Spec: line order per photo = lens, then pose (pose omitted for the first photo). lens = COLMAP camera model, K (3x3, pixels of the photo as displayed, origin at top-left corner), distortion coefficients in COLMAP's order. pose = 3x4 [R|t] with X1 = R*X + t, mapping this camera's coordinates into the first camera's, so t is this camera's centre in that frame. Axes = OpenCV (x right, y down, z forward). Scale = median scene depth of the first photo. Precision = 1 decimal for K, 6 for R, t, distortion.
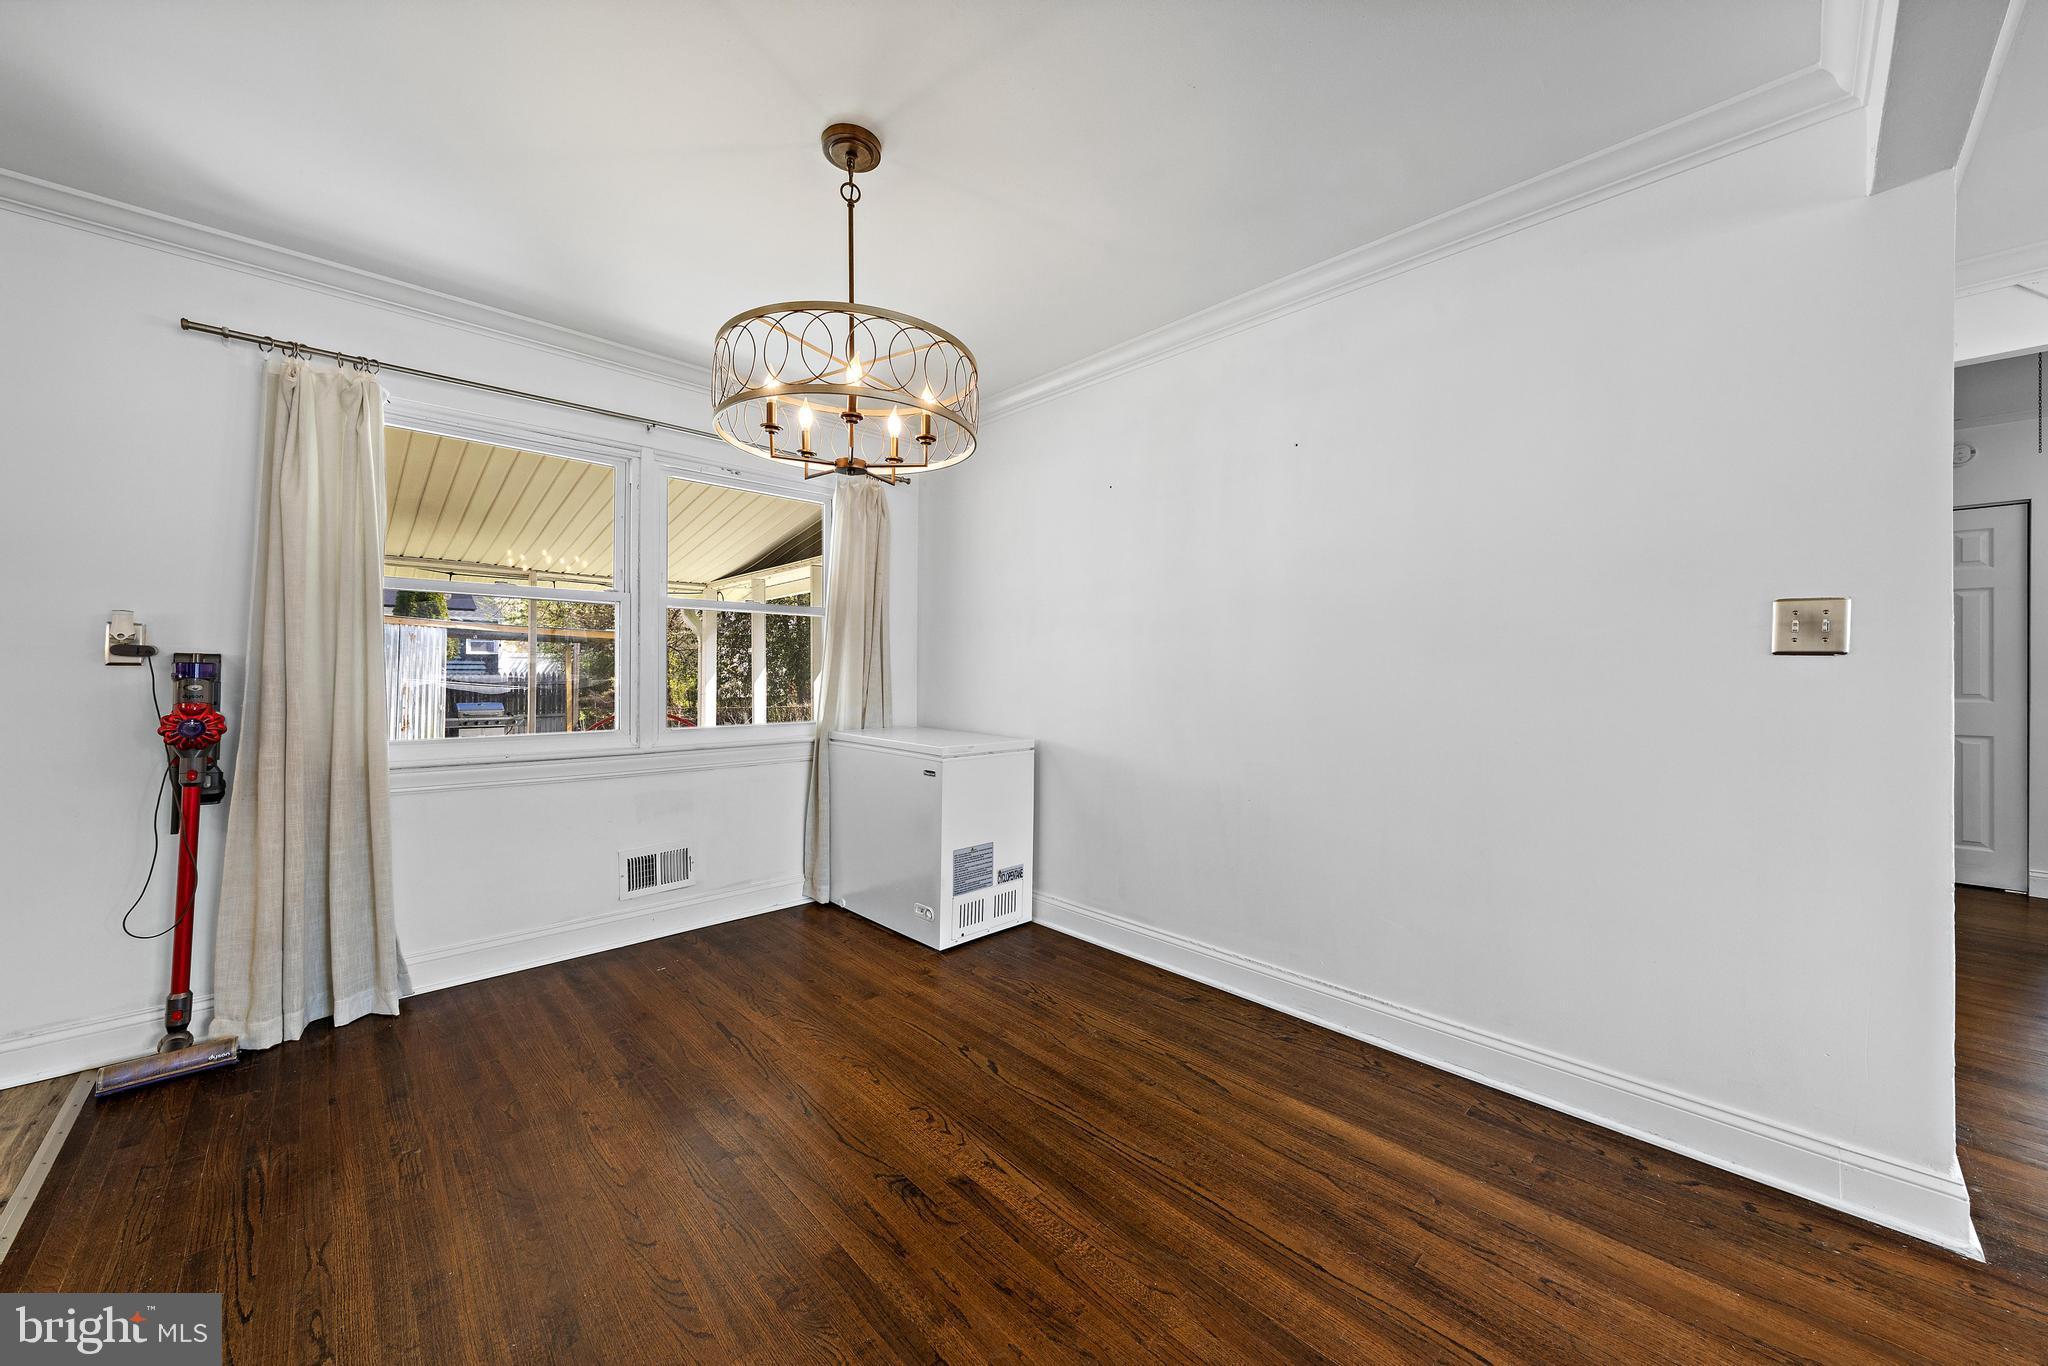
lens RADIAL K [[742.7, 0, 1047.6], [0, 742.7, 663.5], [0, 0, 1]] dist [0.005576, -0.001027]
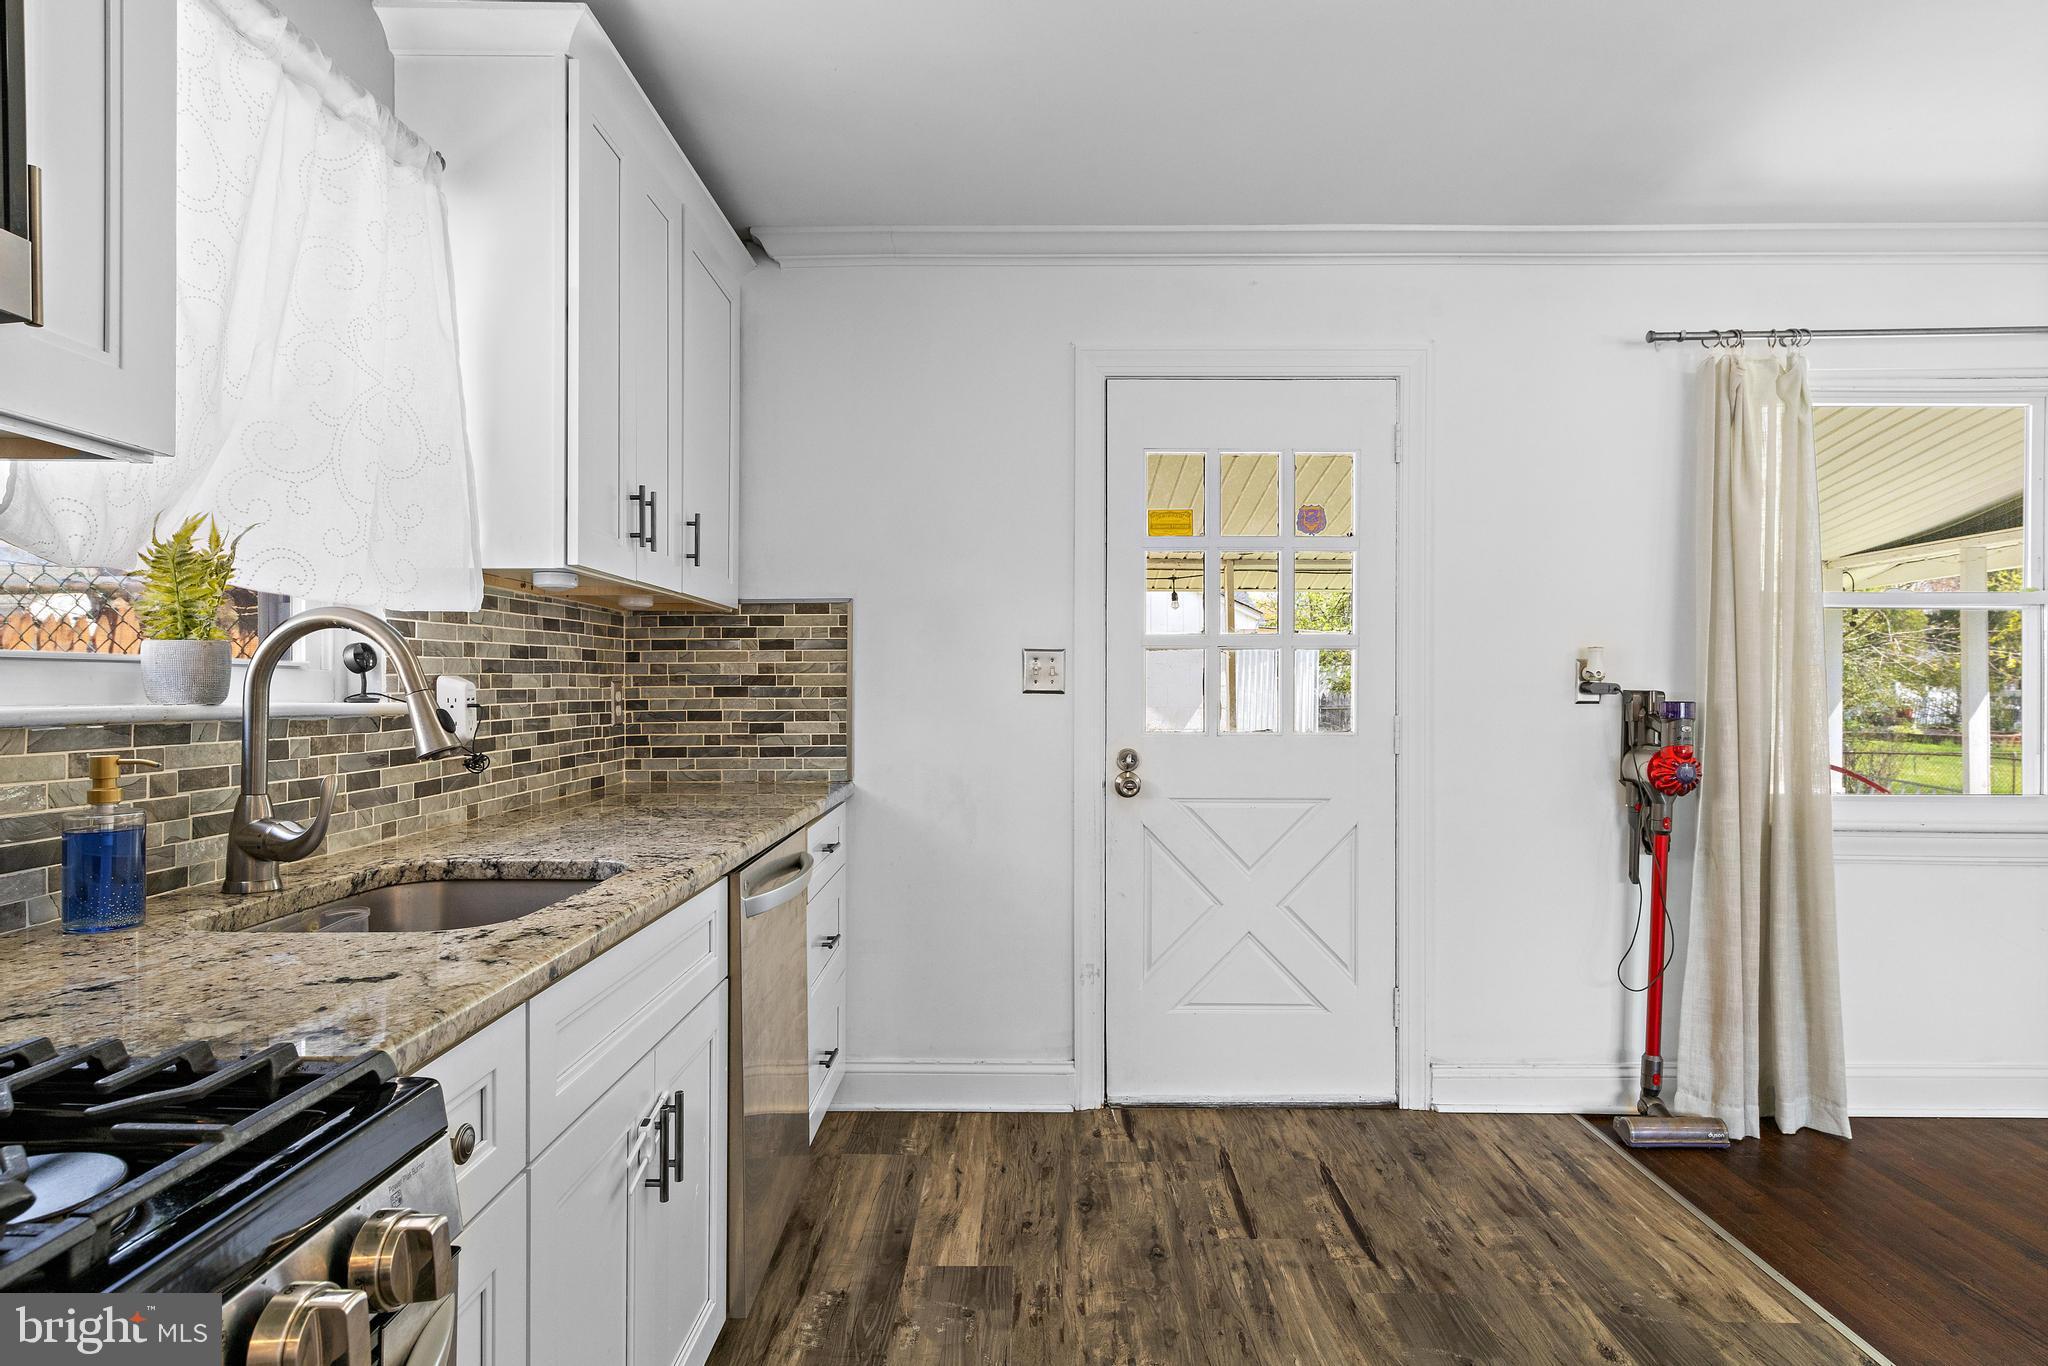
lens RADIAL K [[1160.2, 0, 1032.3], [0, 1160.2, 686.8], [0, 0, 1]] dist [0.020199, 0.001155]
pose [[0.718582, -0.000397, -0.695442, -0.668996], [0.005969, 0.999967, 0.005596, -0.030265], [0.695417, -0.008172, 0.718560, -0.558050]]
